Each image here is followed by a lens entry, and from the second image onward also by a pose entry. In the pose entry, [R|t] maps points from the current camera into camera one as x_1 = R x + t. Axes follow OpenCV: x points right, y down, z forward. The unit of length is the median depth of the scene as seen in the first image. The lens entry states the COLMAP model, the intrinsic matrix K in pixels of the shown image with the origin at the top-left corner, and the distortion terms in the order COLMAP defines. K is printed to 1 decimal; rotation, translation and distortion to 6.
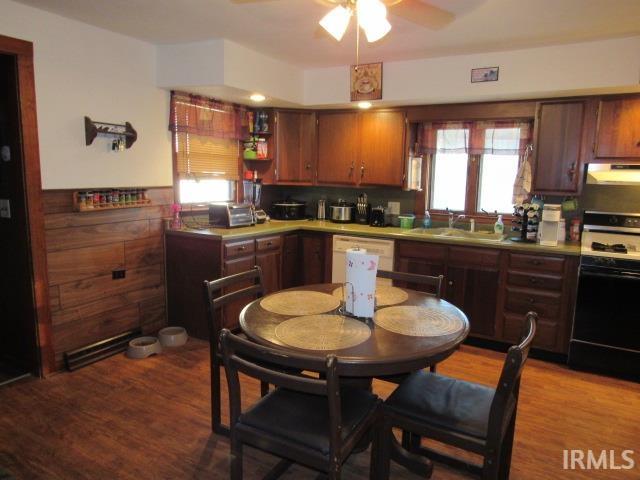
lens RADIAL K [[457.1, 0, 321.9], [0, 457.1, 234.5], [0, 0, 1]] dist [-0.017116, 0.002991]
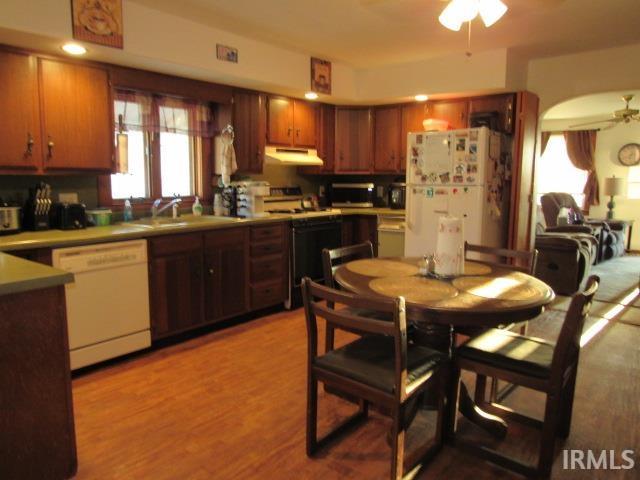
lens RADIAL K [[457.1, 0, 315.9], [0, 457.1, 234.6], [0, 0, 1]] dist [-0.017116, 0.002991]
pose [[0.179639, -0.152835, 0.971788, -0.549457], [0.131171, 0.982758, 0.130313, -0.058351], [-0.974948, 0.104061, 0.196589, 0.569787]]
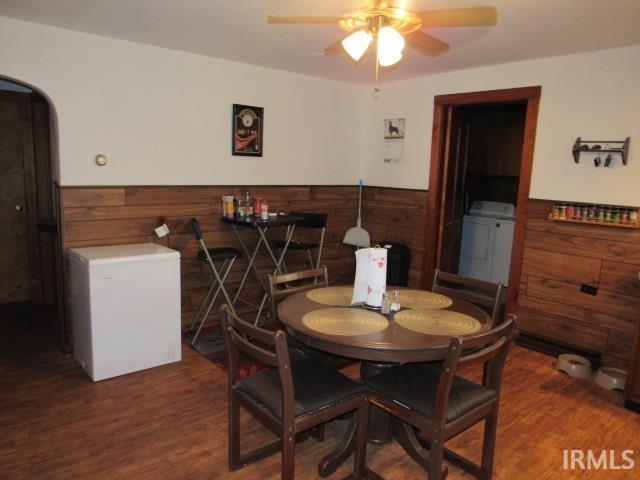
lens RADIAL K [[457.1, 0, 318.0], [0, 457.1, 240.4], [0, 0, 1]] dist [-0.017116, 0.002991]
pose [[-0.332373, 0.115510, -0.936048, 0.589427], [-0.181050, 0.966200, 0.183518, -0.080893], [0.925607, 0.230468, -0.300226, 0.623072]]
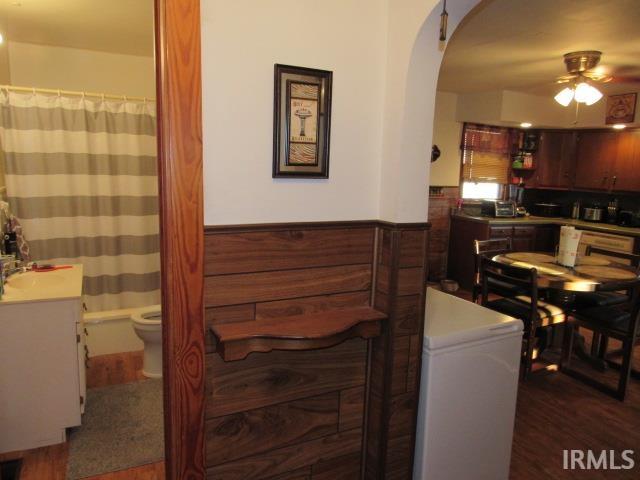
lens RADIAL K [[457.1, 0, 321.5], [0, 457.1, 239.7], [0, 0, 1]] dist [-0.017116, 0.002991]
pose [[0.834587, 0.097024, -0.542264, 0.119856], [-0.095225, 0.994958, 0.031463, 0.060598], [0.542583, 0.025378, 0.839619, -0.472306]]
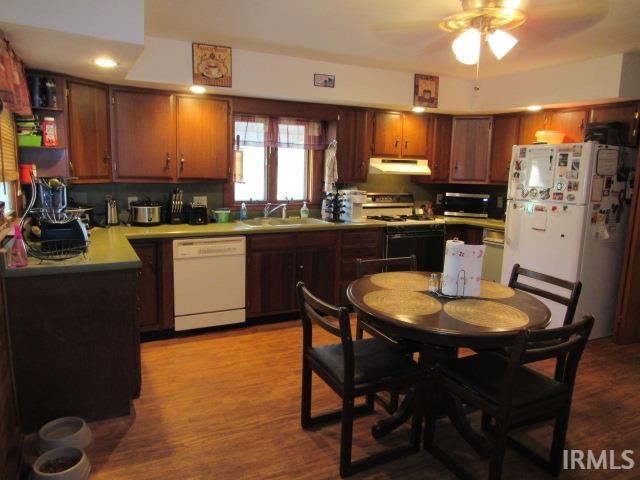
lens RADIAL K [[457.1, 0, 318.3], [0, 457.1, 233.9], [0, 0, 1]] dist [-0.017116, 0.002991]
pose [[0.556862, -0.134897, 0.819578, -0.557145], [0.101105, 0.990395, 0.094317, -0.068388], [-0.824429, 0.030342, 0.565152, 0.326028]]
